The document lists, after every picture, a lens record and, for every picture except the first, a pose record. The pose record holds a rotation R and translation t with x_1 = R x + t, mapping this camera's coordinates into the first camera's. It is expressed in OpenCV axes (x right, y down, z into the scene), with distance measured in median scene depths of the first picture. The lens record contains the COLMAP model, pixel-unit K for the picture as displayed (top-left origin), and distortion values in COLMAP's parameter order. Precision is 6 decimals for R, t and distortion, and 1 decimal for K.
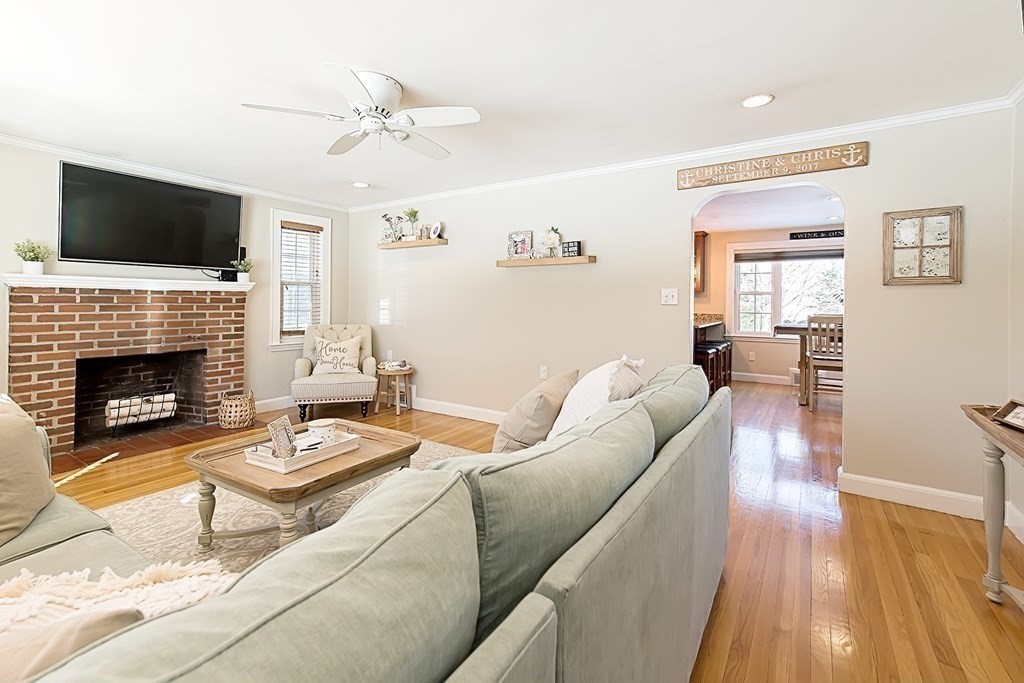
lens RADIAL K [[453.7, 0, 515.0], [0, 453.7, 301.0], [0, 0, 1]] dist [0.012358, 0.001026]
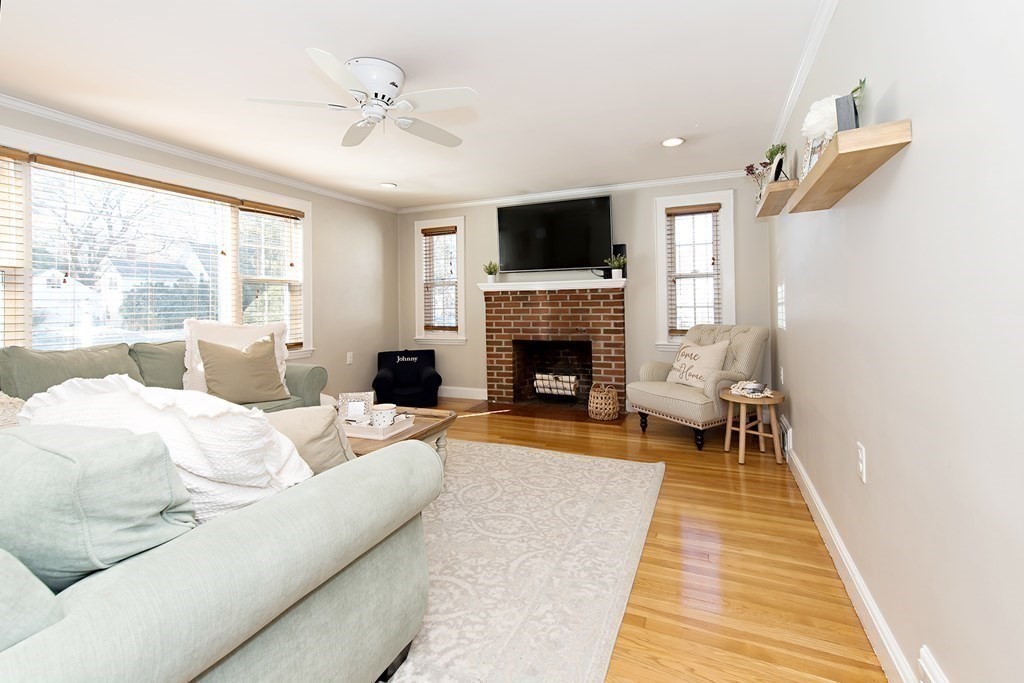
lens RADIAL K [[453.7, 0, 515.0], [0, 453.7, 301.0], [0, 0, 1]] dist [0.012358, 0.001026]
pose [[0.179574, -0.020932, -0.983522, 0.462956], [0.013729, 0.999730, -0.018770, 0.031543], [0.983649, -0.010132, 0.179813, 0.765196]]
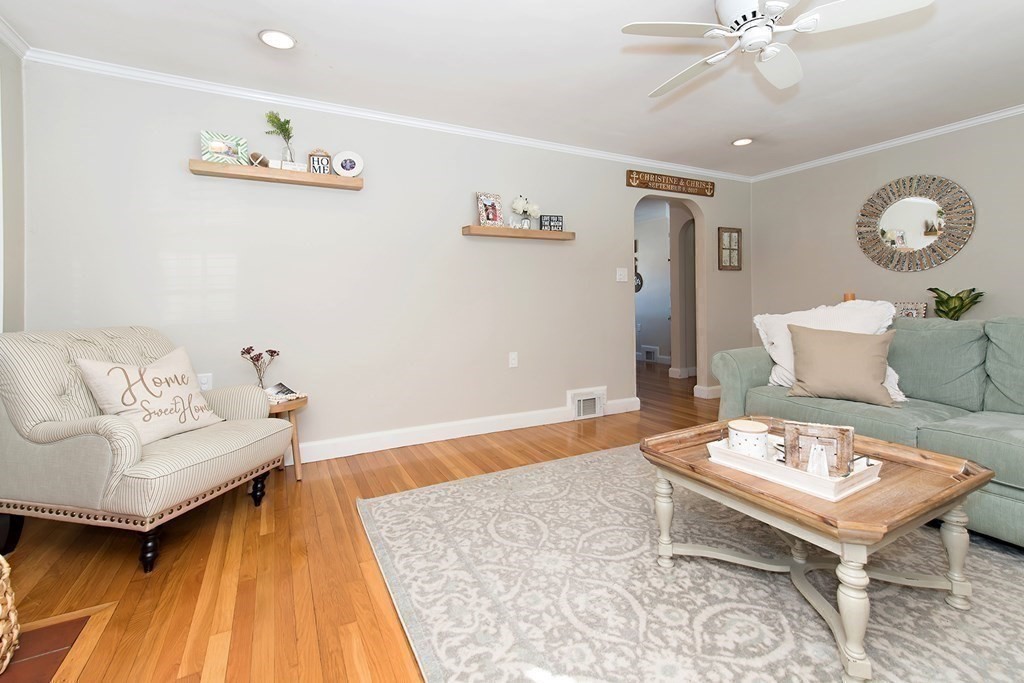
lens RADIAL K [[453.7, 0, 515.0], [0, 453.7, 301.0], [0, 0, 1]] dist [0.012358, 0.001026]
pose [[0.491217, -0.014110, 0.870923, -0.834342], [0.016709, 0.999837, 0.006775, 0.045367], [-0.870877, 0.011224, 0.491373, 0.674484]]
